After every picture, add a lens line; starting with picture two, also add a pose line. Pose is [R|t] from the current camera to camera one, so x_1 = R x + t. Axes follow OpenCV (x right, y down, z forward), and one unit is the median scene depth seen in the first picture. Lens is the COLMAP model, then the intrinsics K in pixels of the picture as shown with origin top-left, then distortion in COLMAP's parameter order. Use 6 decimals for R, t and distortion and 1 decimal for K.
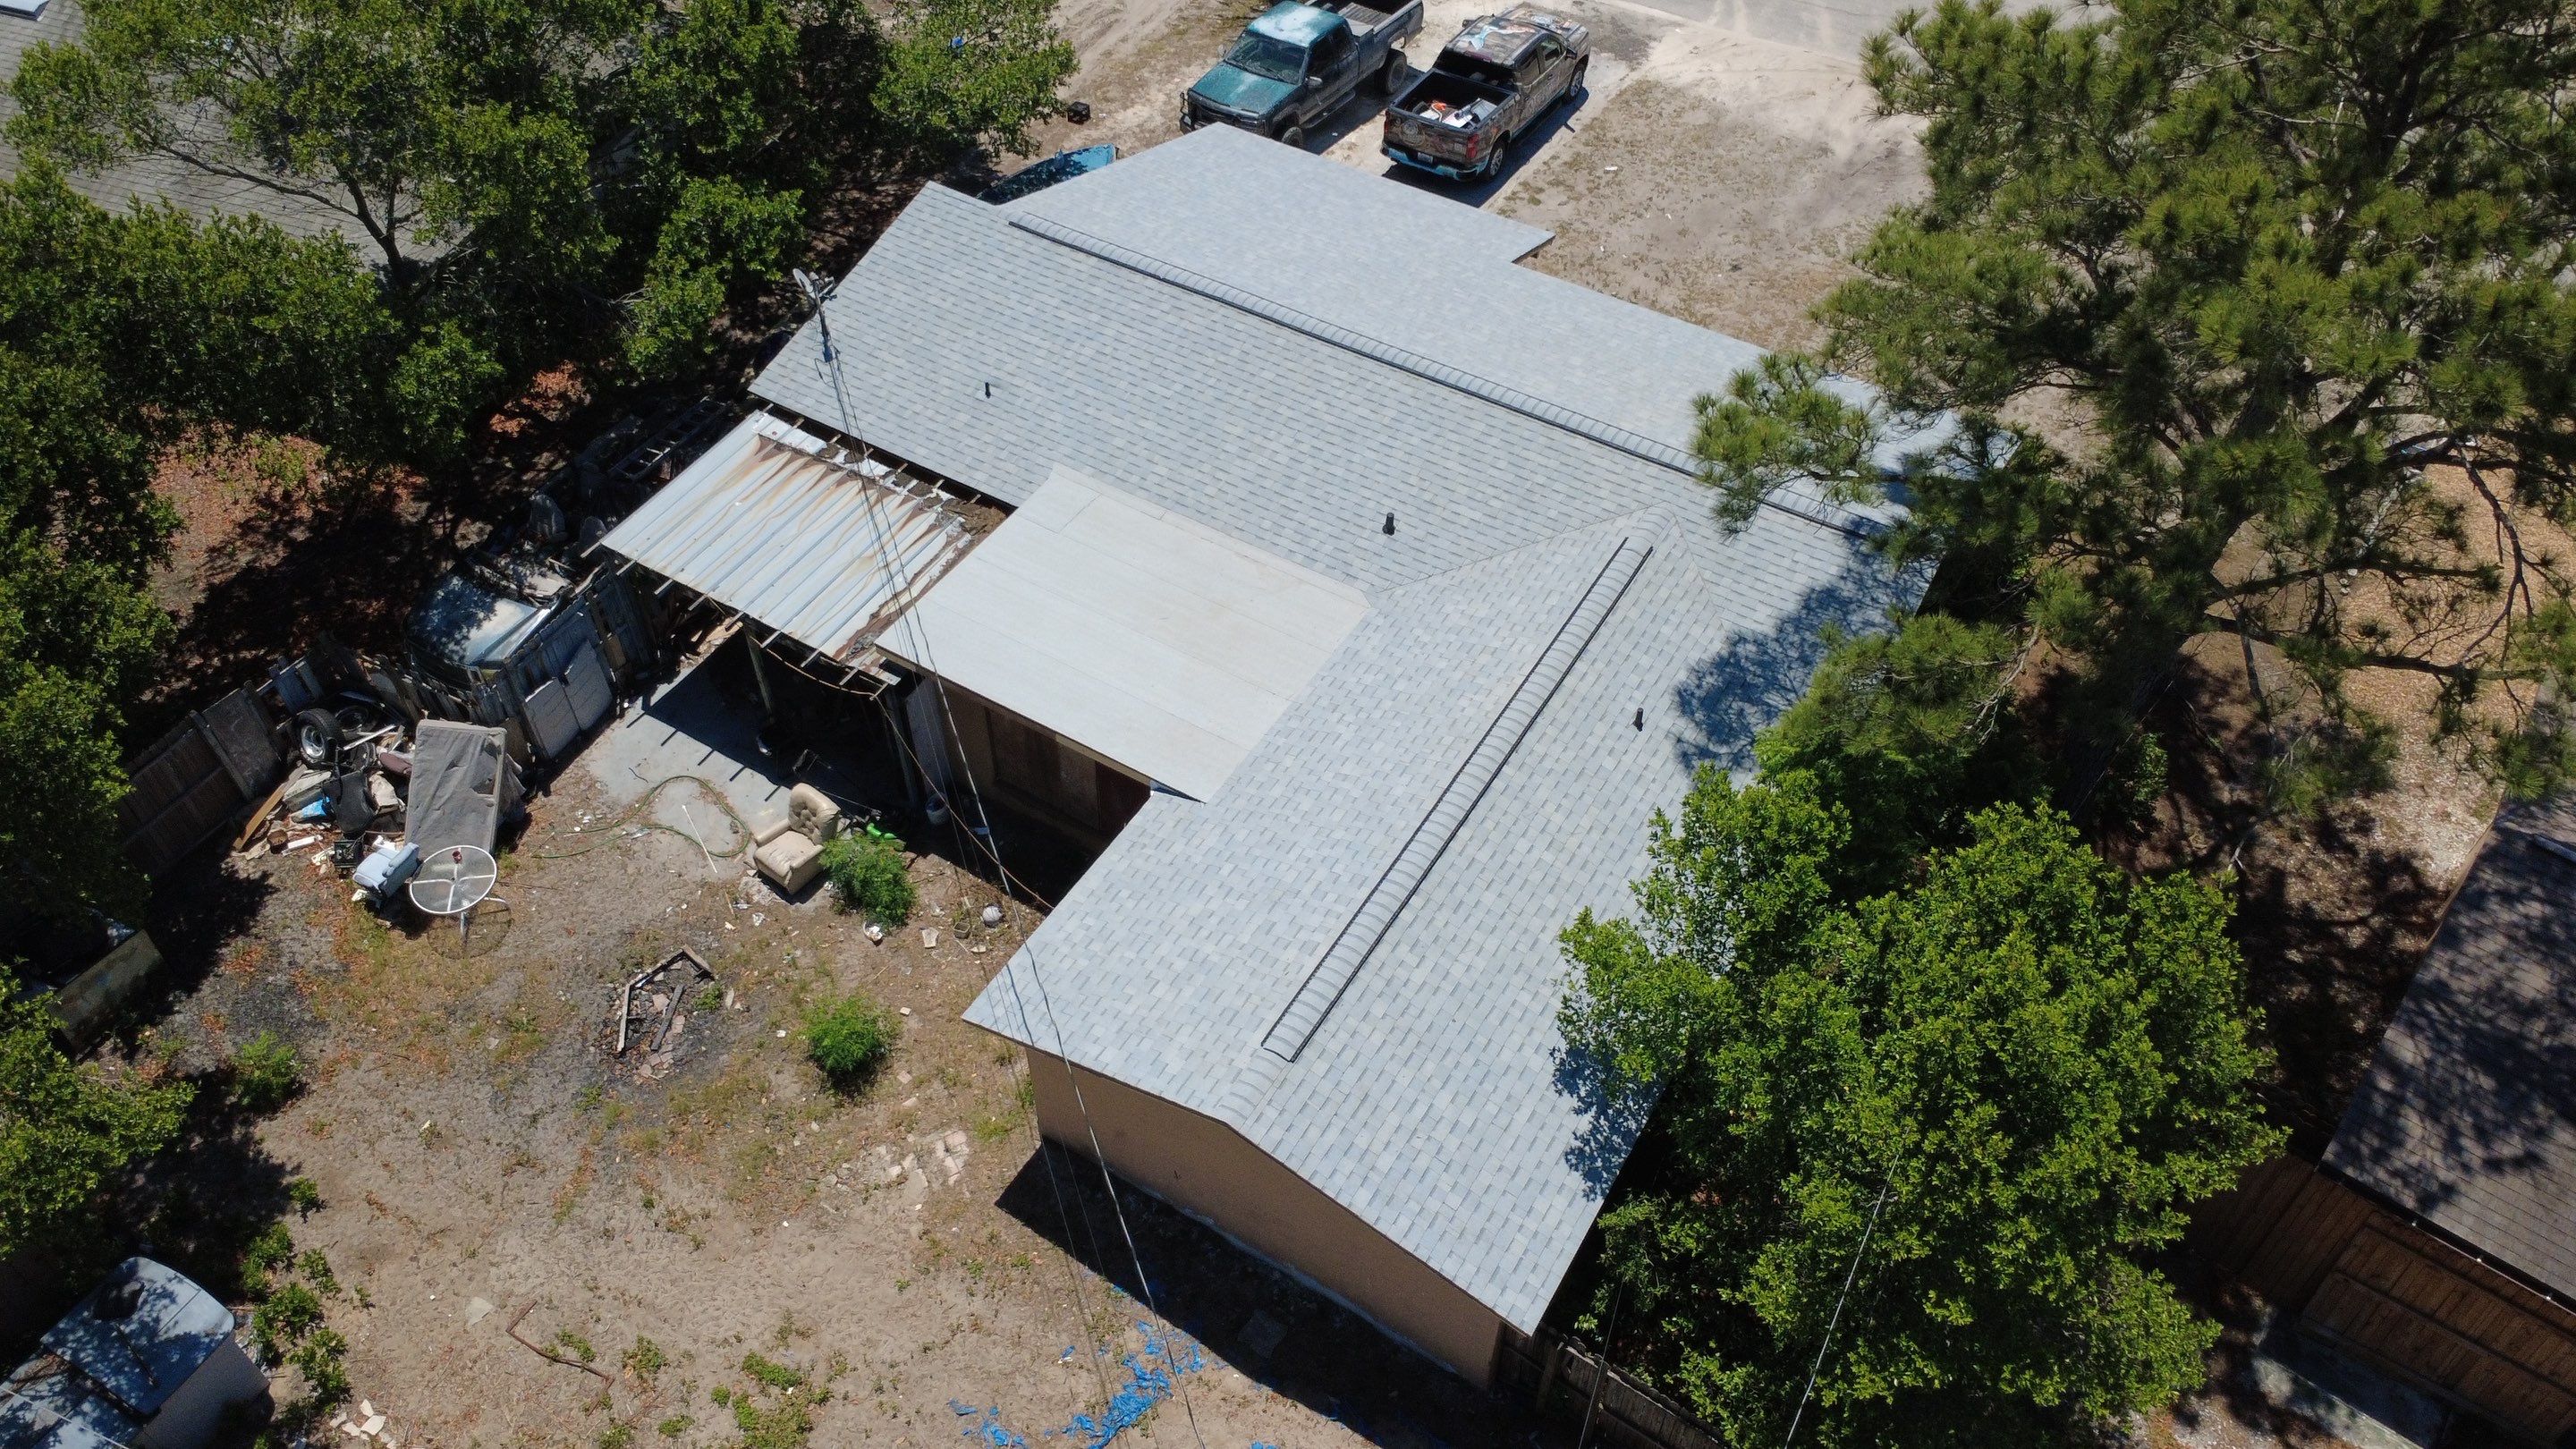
lens RADIAL K [[1869.7, 0, 1284.3], [0, 1869.7, 723.7], [0, 0, 1]] dist [0.002081, 0.000170]
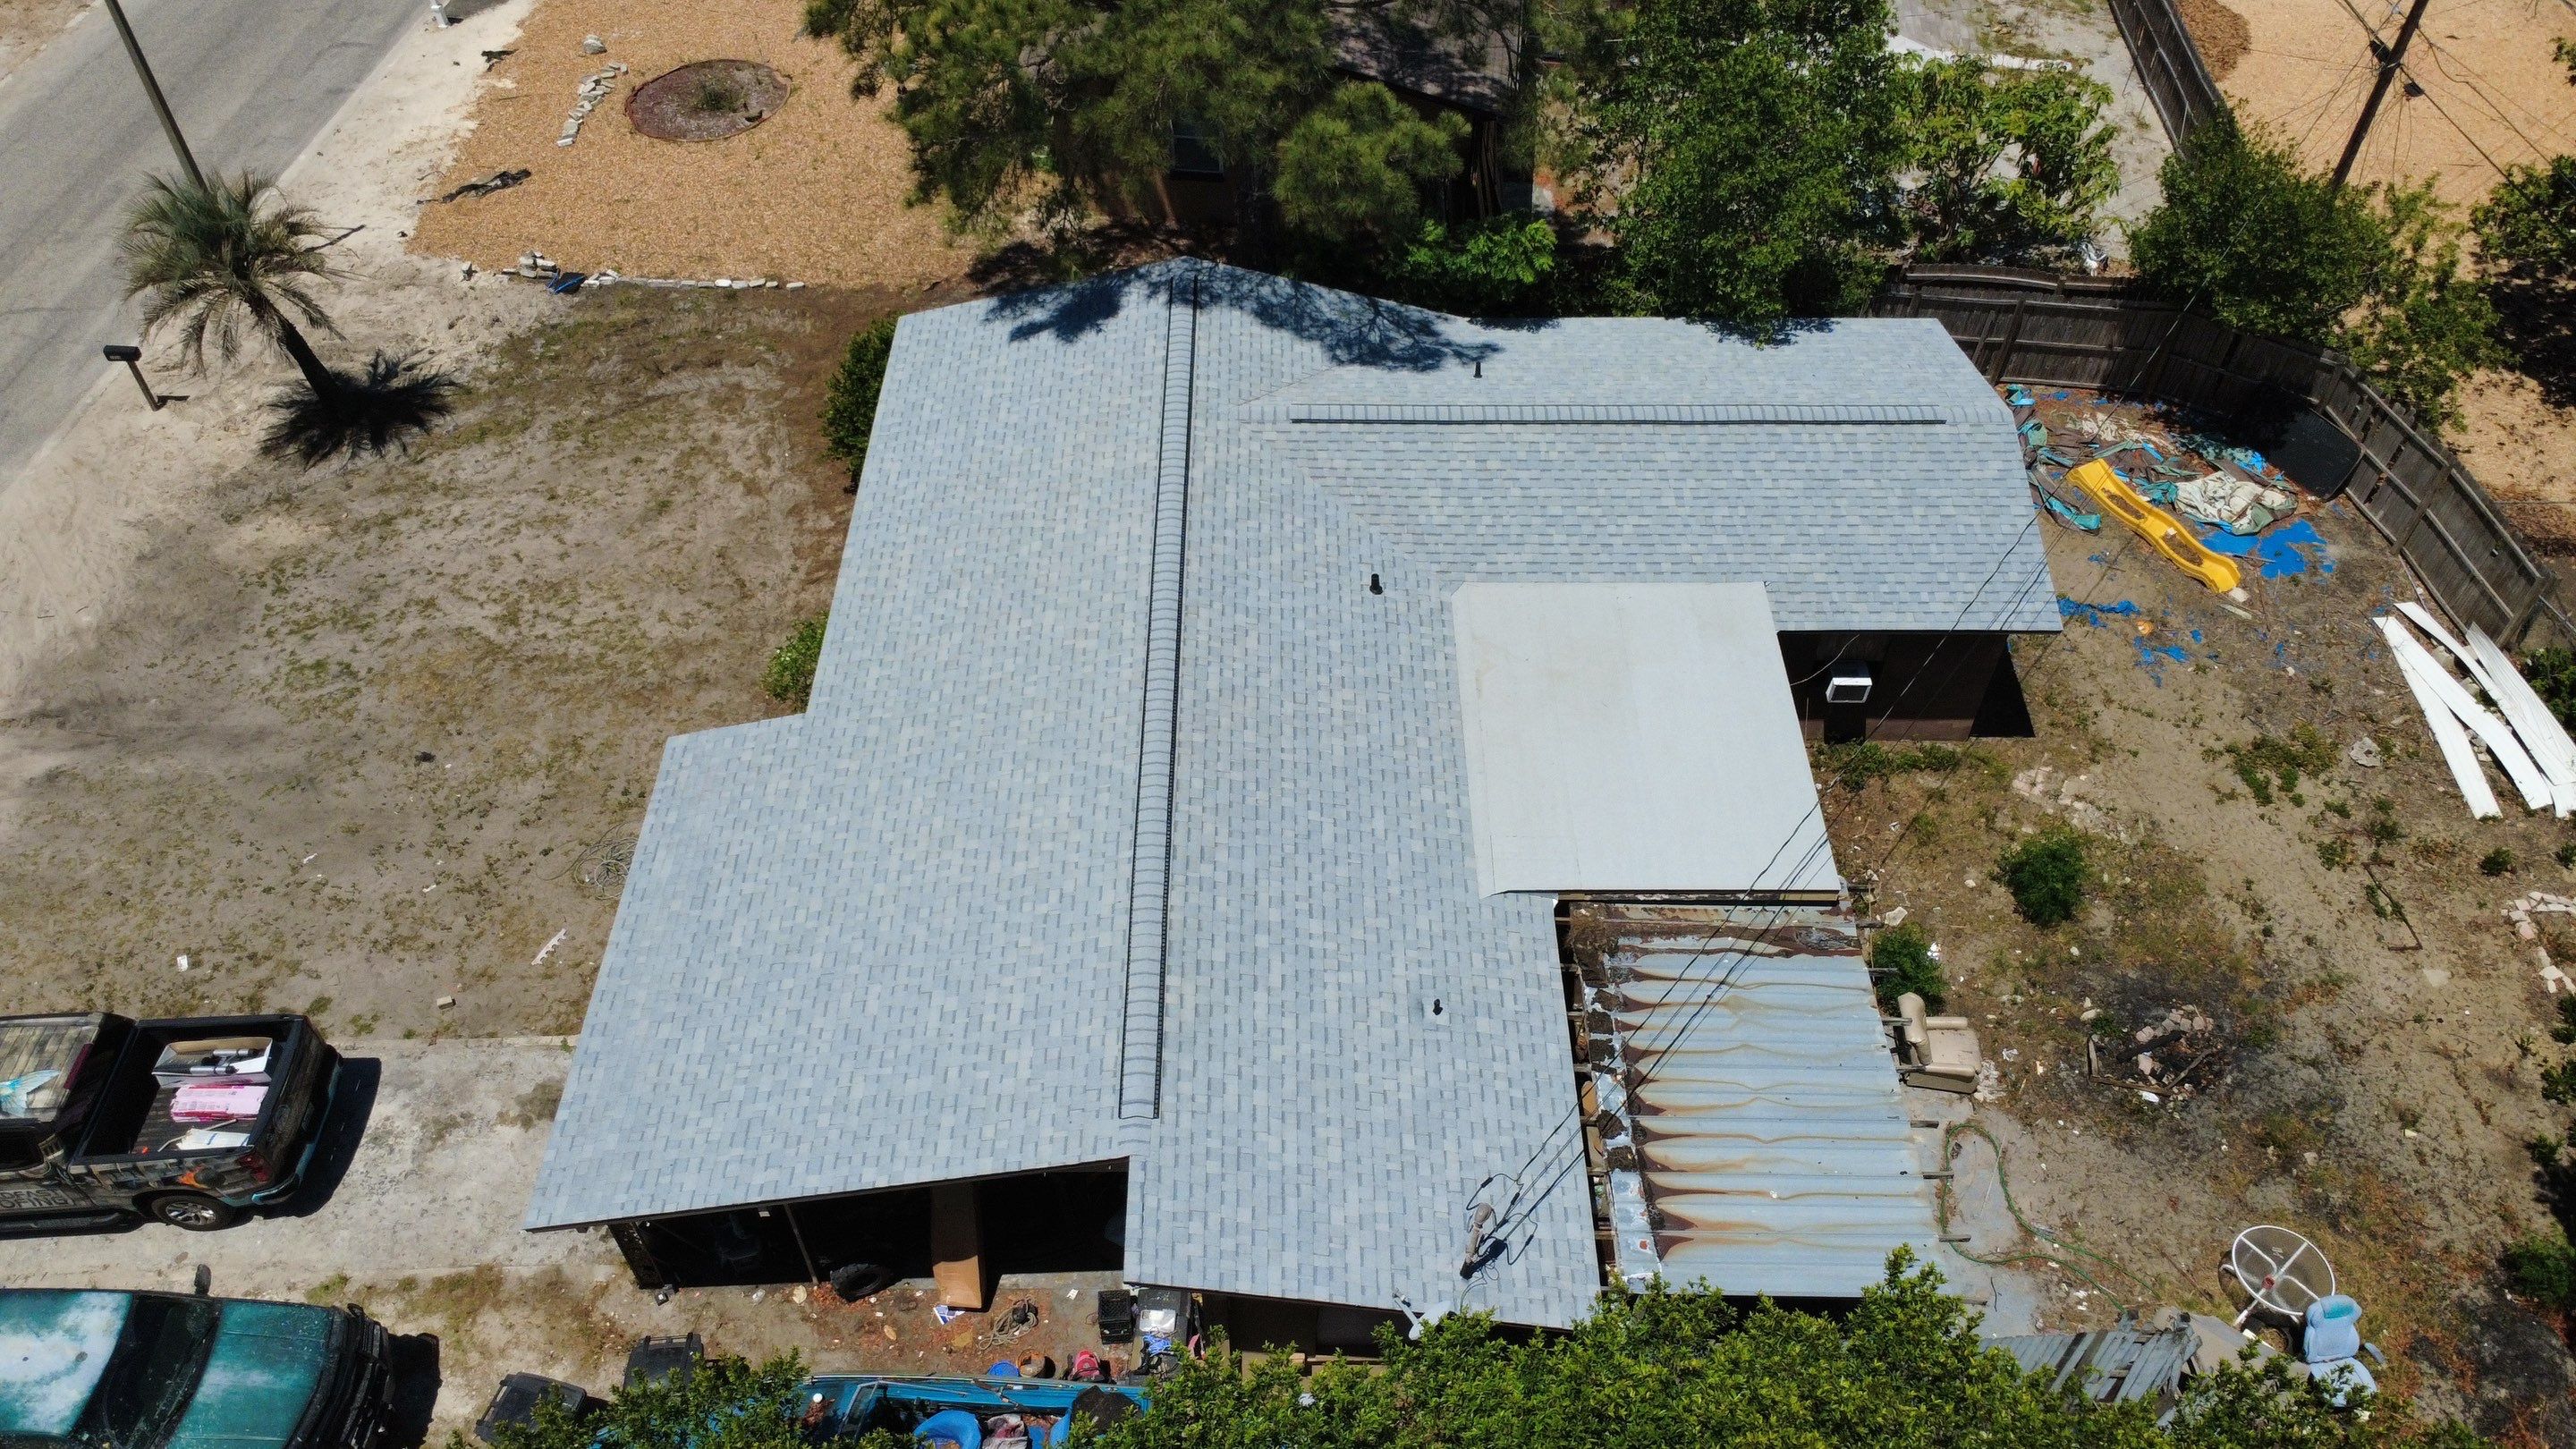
lens RADIAL K [[1869.7, 0, 1284.5], [0, 1869.7, 725.6], [0, 0, 1]] dist [0.002081, 0.000170]
pose [[-0.523992, -0.634589, 0.568093, -0.509922], [0.621087, 0.171724, 0.764697, -0.855987], [-0.582824, 0.753530, 0.304153, 0.784169]]
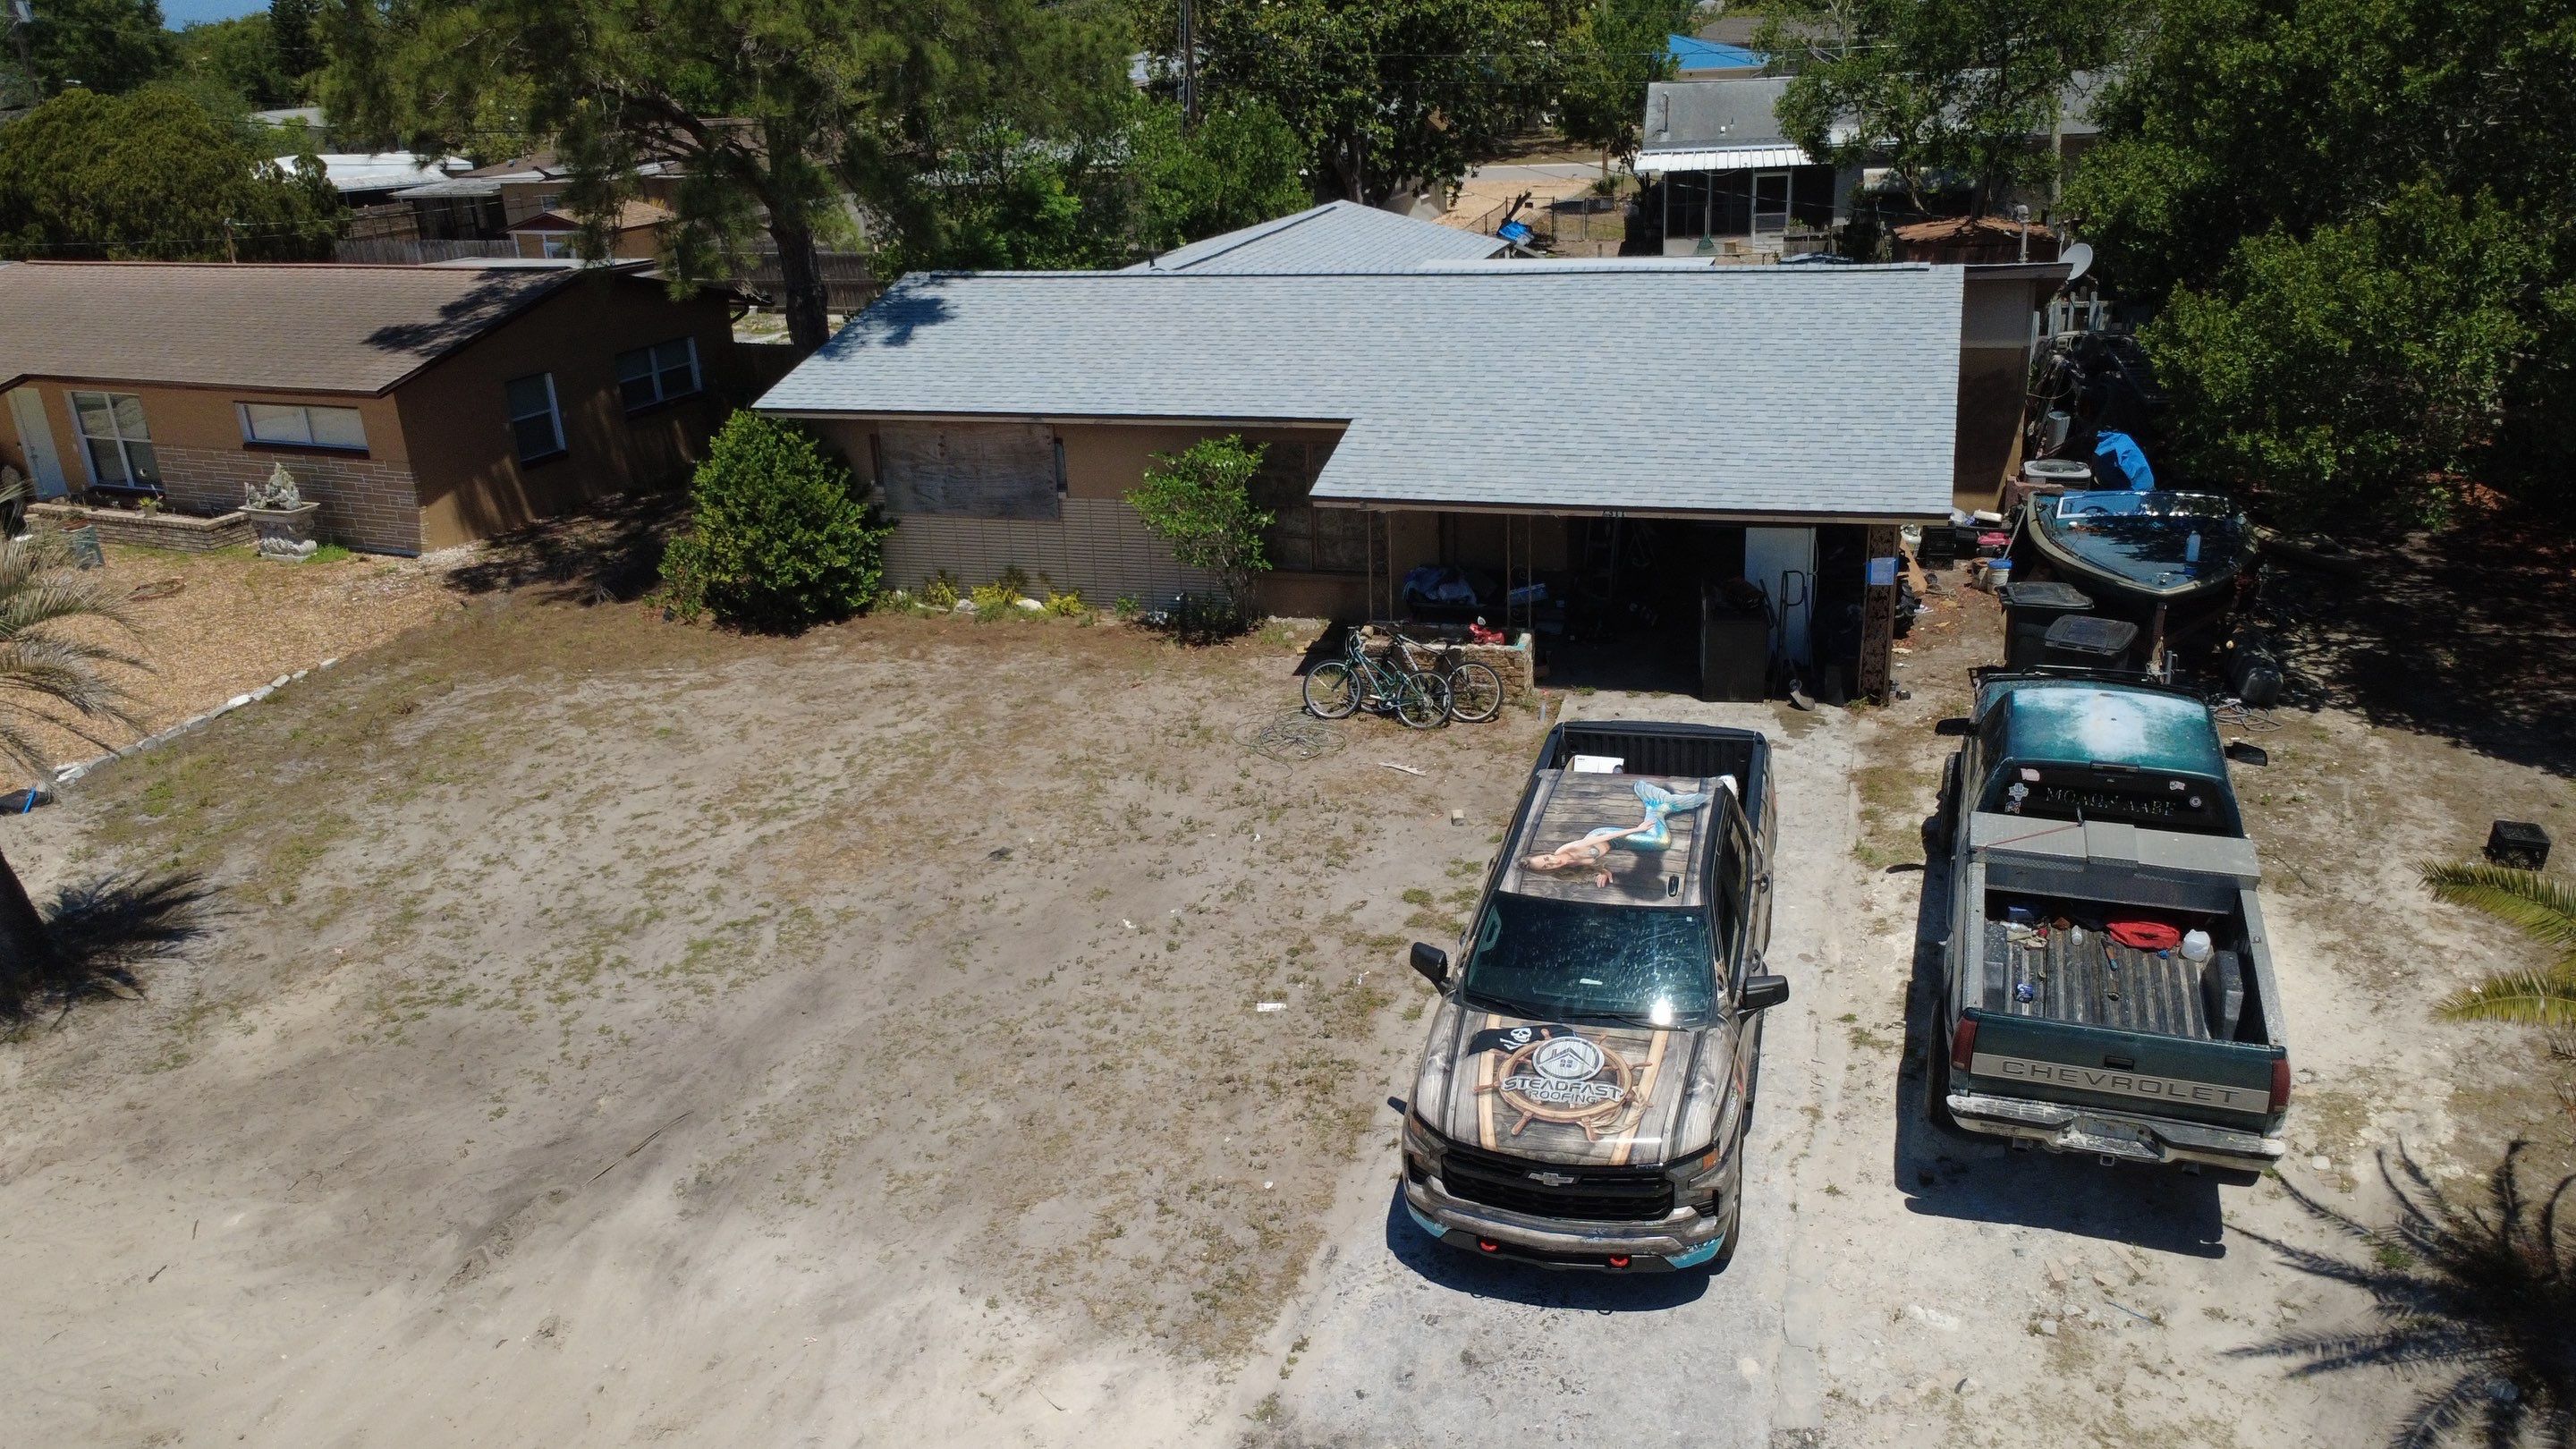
lens RADIAL K [[1869.7, 0, 1279.1], [0, 1869.7, 723.9], [0, 0, 1]] dist [0.002081, 0.000170]
pose [[-0.973028, 0.120577, -0.196668, 0.371079], [-0.137846, 0.379686, 0.914788, -1.048191], [0.184974, 0.917224, -0.352824, 1.638817]]
